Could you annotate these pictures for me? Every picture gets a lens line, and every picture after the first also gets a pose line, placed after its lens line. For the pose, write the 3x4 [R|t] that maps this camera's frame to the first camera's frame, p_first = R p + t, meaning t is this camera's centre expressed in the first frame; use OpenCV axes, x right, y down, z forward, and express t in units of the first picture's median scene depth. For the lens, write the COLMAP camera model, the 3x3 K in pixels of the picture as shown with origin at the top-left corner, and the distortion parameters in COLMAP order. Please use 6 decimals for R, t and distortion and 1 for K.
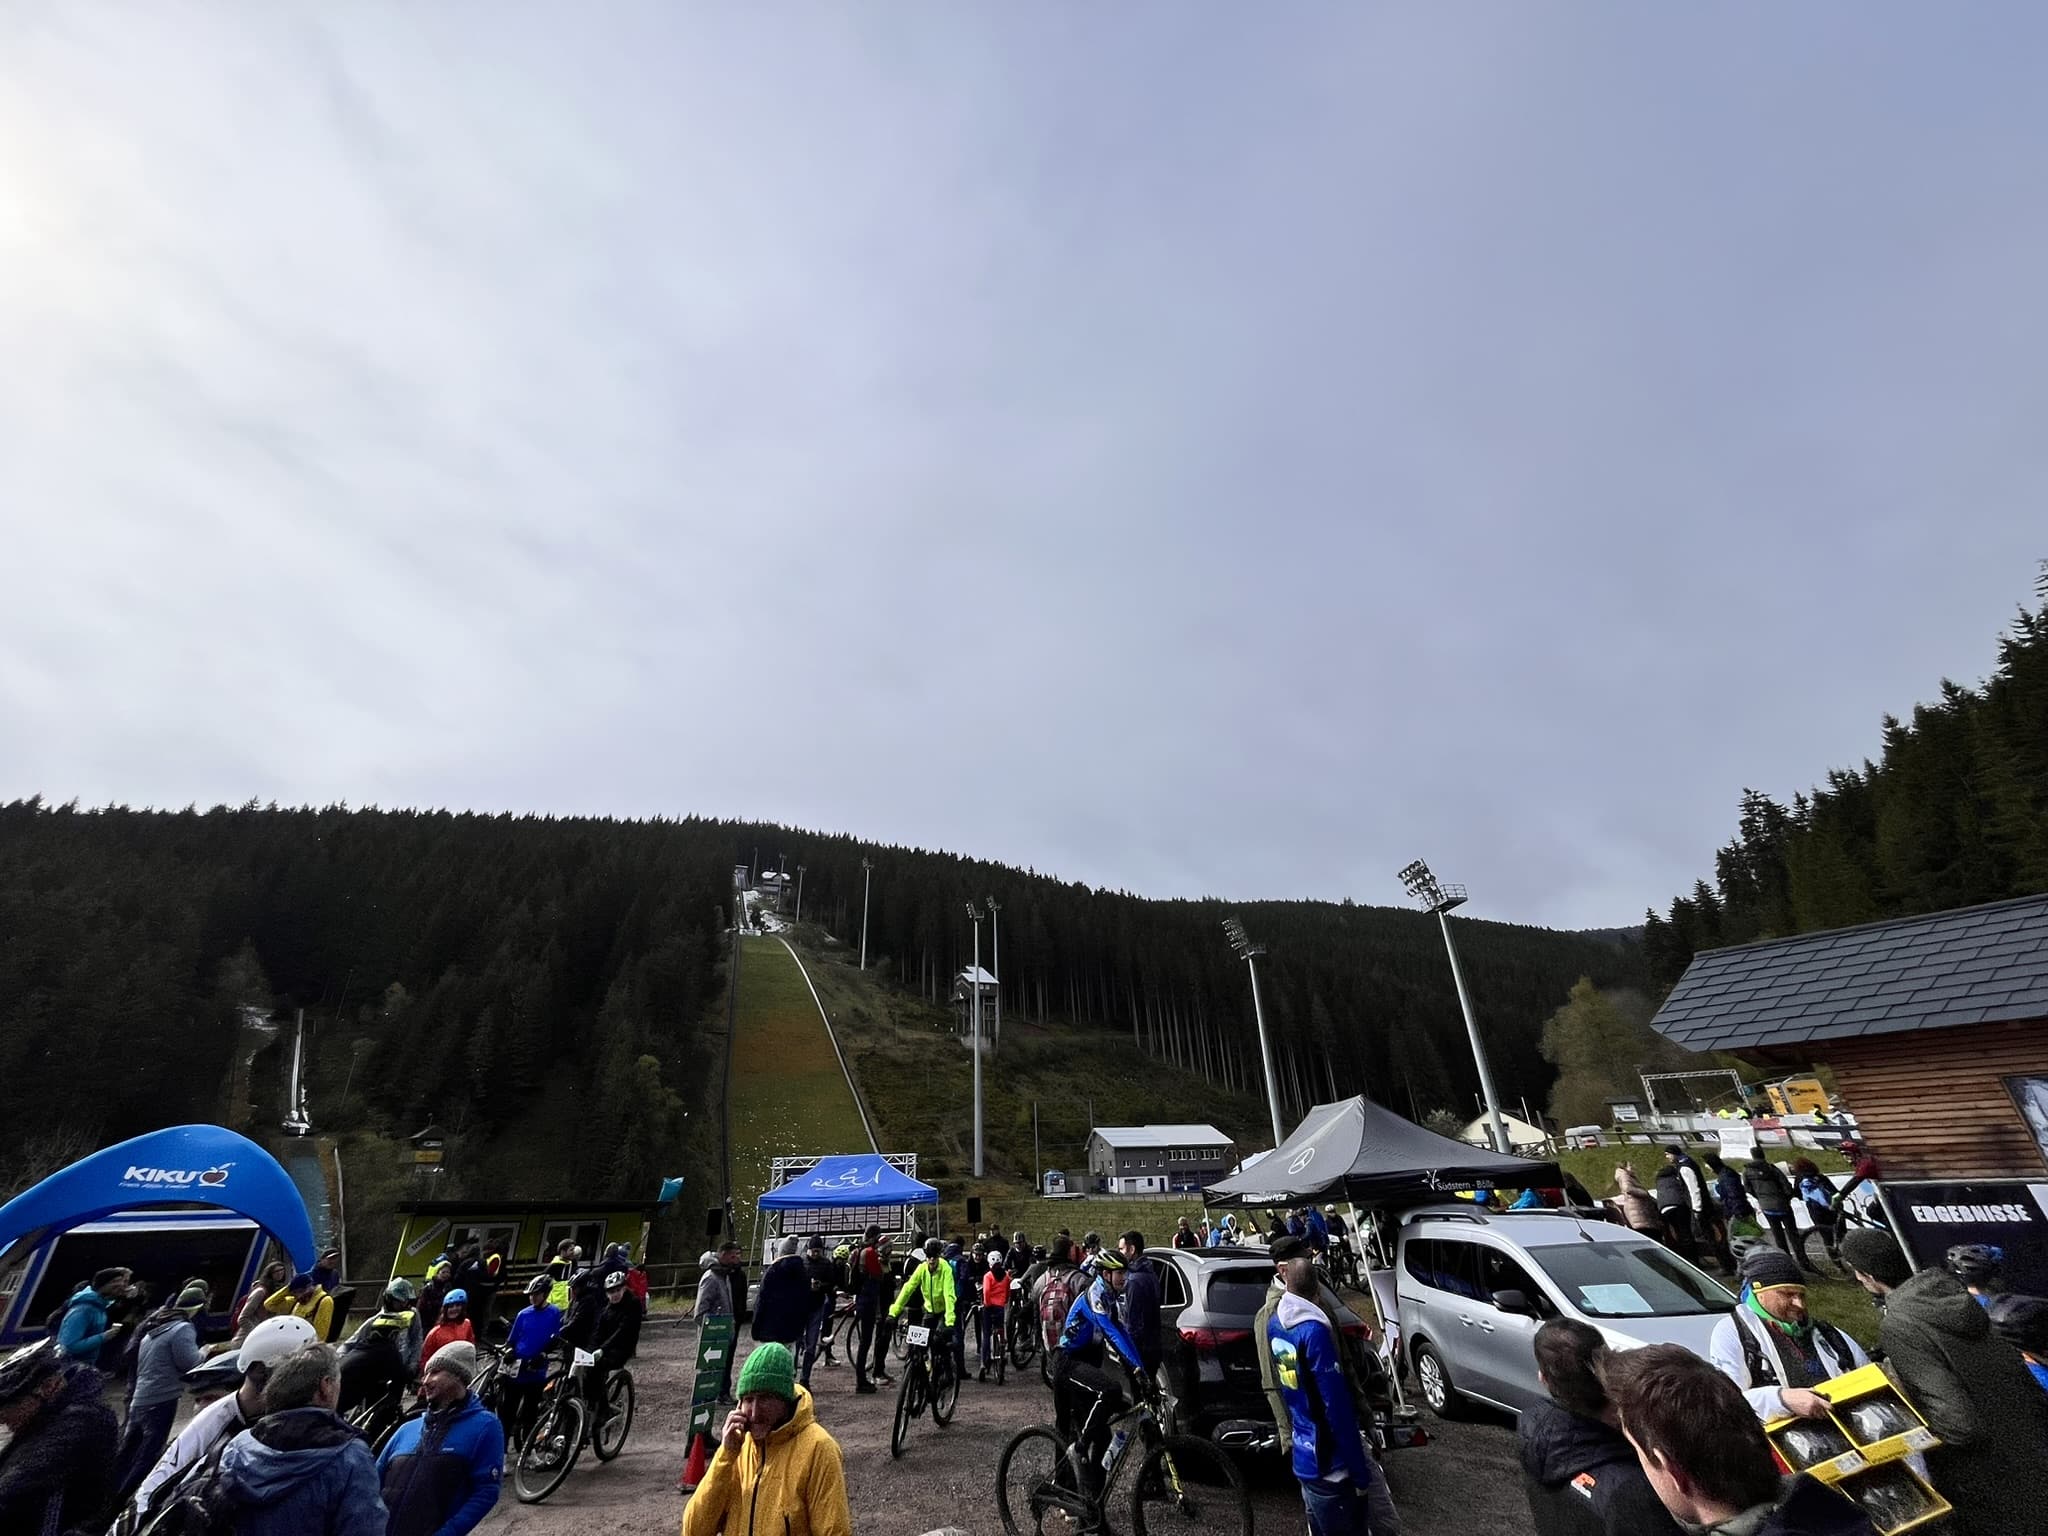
lens RADIAL K [[815.0, 0, 1024.0], [0, 815.0, 768.0], [0, 0, 1]] dist [0.000992, 0.000078]
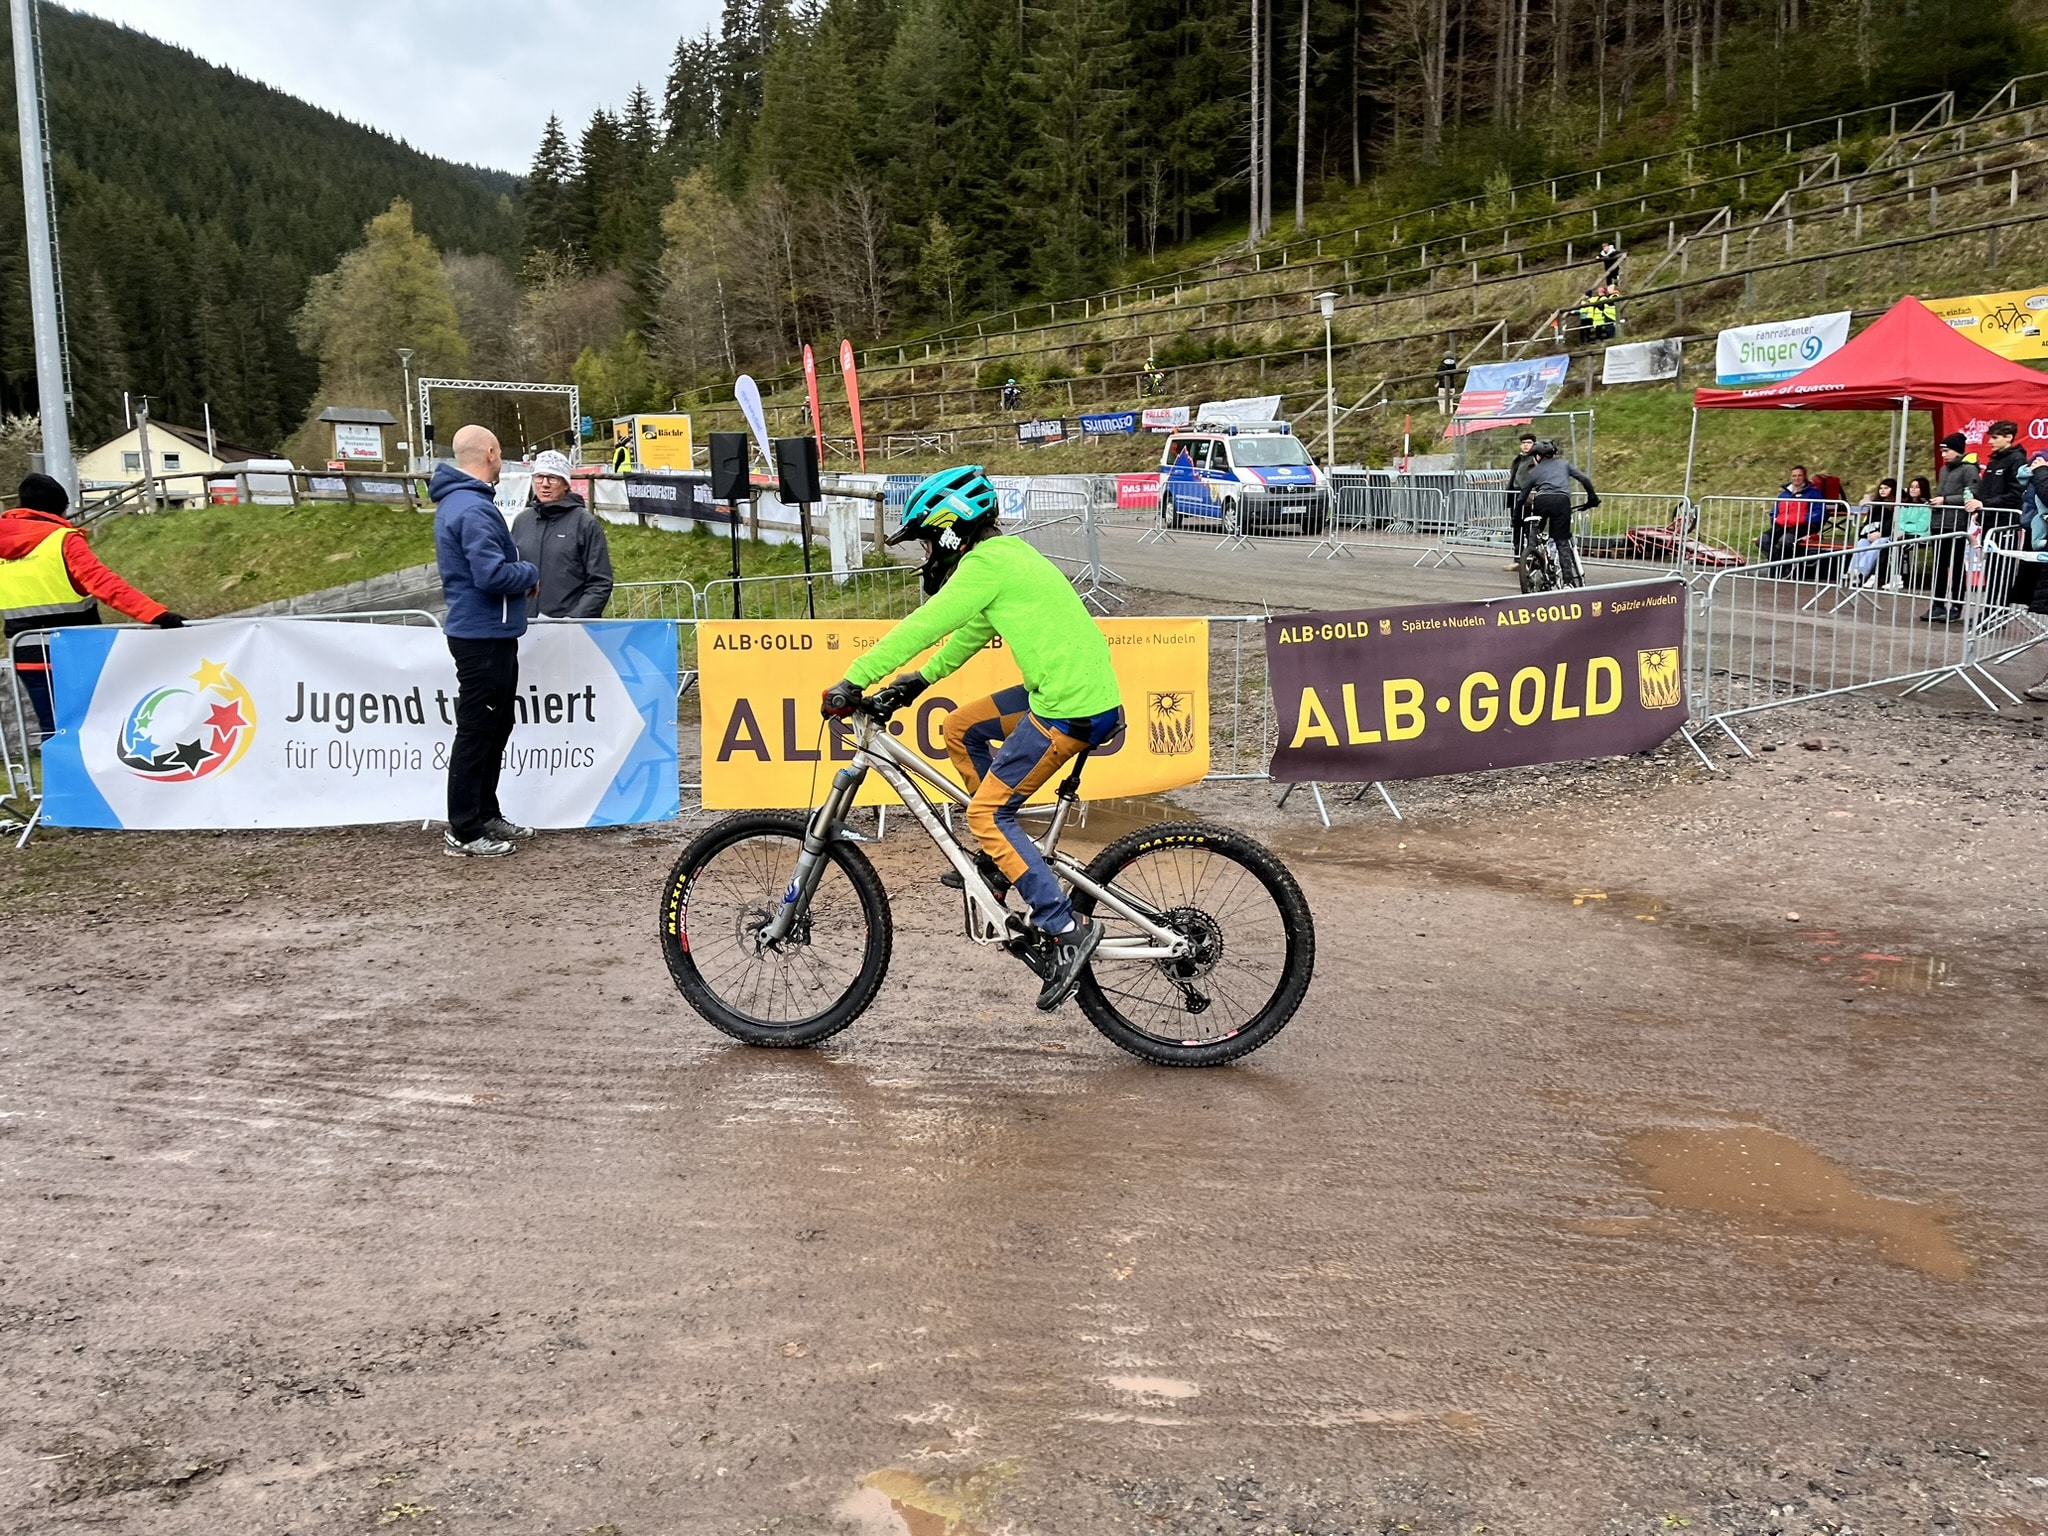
lens RADIAL K [[1551.9, 0, 1024.0], [0, 1551.9, 768.0], [0, 0, 1]] dist [-0.001434, -0.000860]
pose [[0.581576, -0.086089, 0.808924, 0.101342], [-0.389135, 0.843797, 0.369569, 0.046534], [-0.714383, -0.529713, 0.457231, 0.098492]]
